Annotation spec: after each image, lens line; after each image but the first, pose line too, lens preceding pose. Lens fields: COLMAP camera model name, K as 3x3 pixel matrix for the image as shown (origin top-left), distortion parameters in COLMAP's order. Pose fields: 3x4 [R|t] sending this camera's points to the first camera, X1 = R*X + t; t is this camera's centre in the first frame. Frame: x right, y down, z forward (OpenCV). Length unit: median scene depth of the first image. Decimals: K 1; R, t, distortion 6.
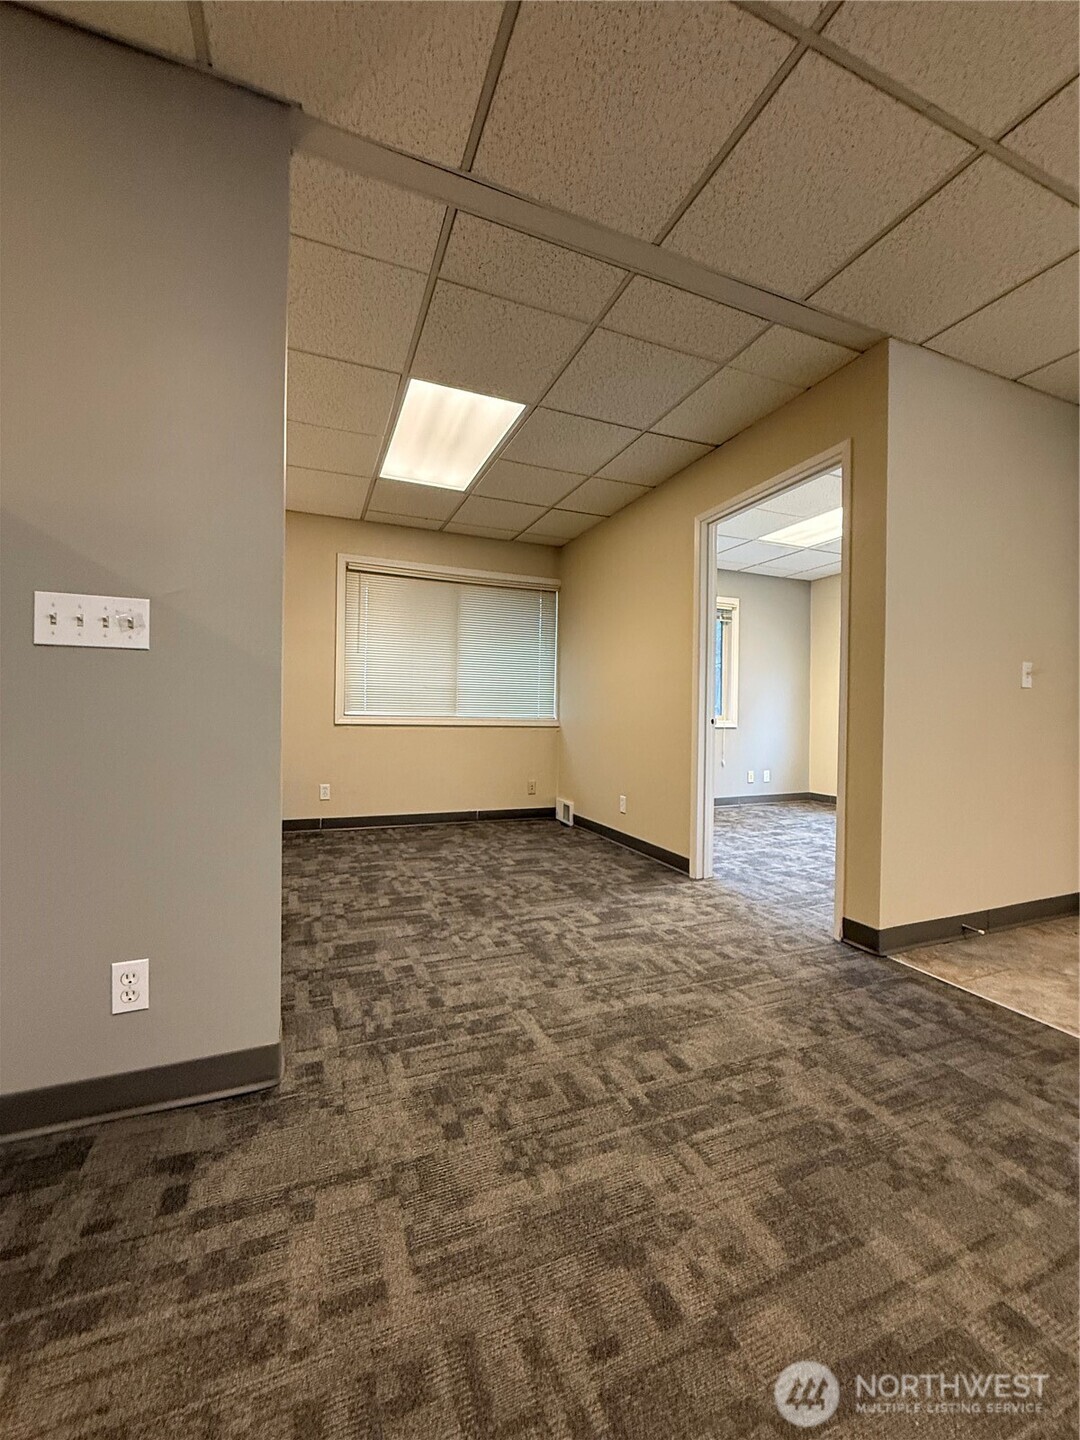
lens RADIAL K [[570.8, 0, 538.4], [0, 570.8, 717.9], [0, 0, 1]] dist [0.000654, -0.000235]
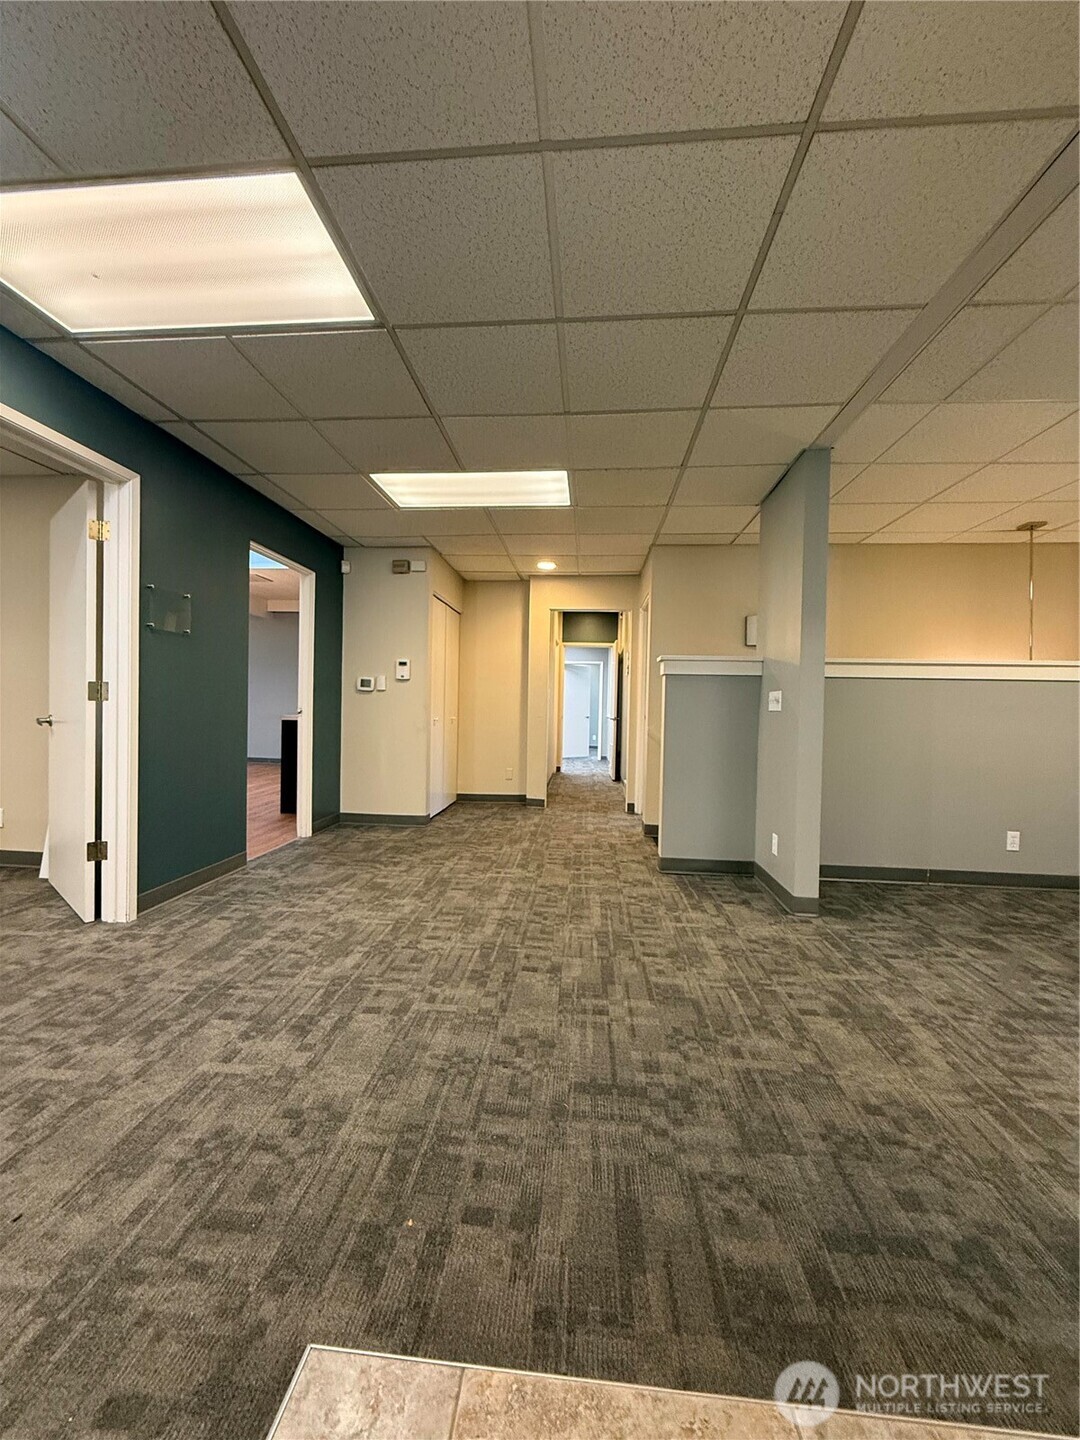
lens RADIAL K [[570.8, 0, 538.4], [0, 570.8, 717.9], [0, 0, 1]] dist [0.000654, -0.000235]
pose [[-0.456879, -0.008348, -0.889490, 1.692361], [-0.037195, 0.999261, 0.009727, -0.062855], [0.888751, 0.037529, -0.456852, 1.011622]]
